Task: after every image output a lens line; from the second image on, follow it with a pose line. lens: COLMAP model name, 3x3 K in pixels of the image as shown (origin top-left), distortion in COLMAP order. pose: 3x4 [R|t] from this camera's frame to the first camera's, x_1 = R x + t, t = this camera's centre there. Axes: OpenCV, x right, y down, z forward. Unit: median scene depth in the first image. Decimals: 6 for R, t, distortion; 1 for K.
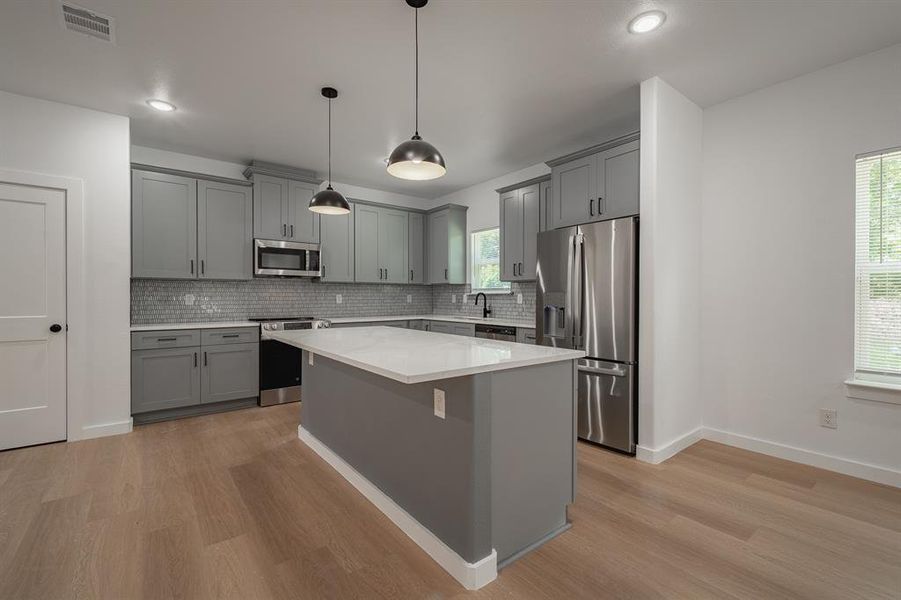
lens RADIAL K [[396.1, 0, 450.5], [0, 396.1, 300.0], [0, 0, 1]] dist [0.009924, -0.000023]
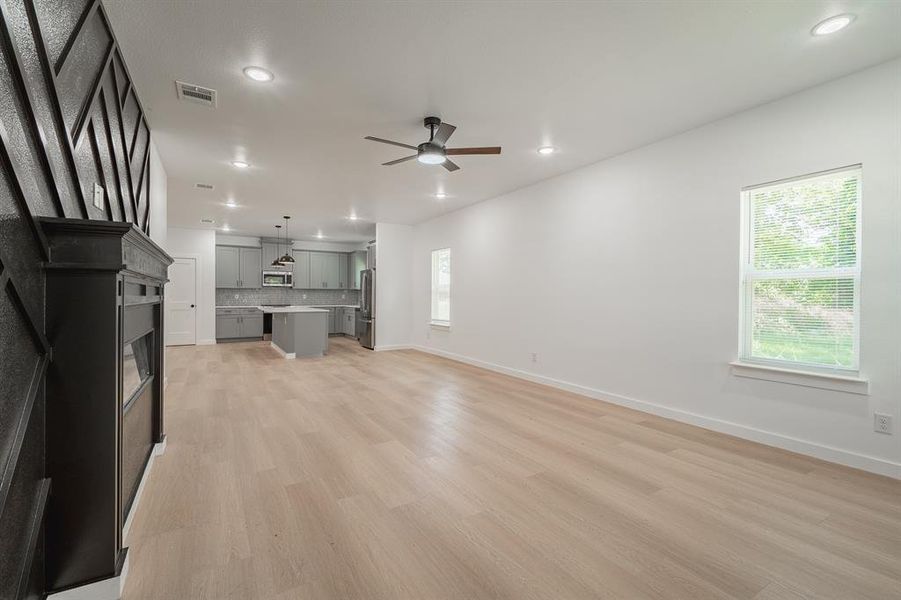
lens RADIAL K [[388.3, 0, 453.5], [0, 388.3, 301.7], [0, 0, 1]] dist [-0.002038, -0.000187]
pose [[0.994051, 0.003366, -0.108864, 0.949496], [-0.002536, 0.999967, 0.007768, 0.008720], [0.108887, -0.007446, 0.994026, -1.256899]]
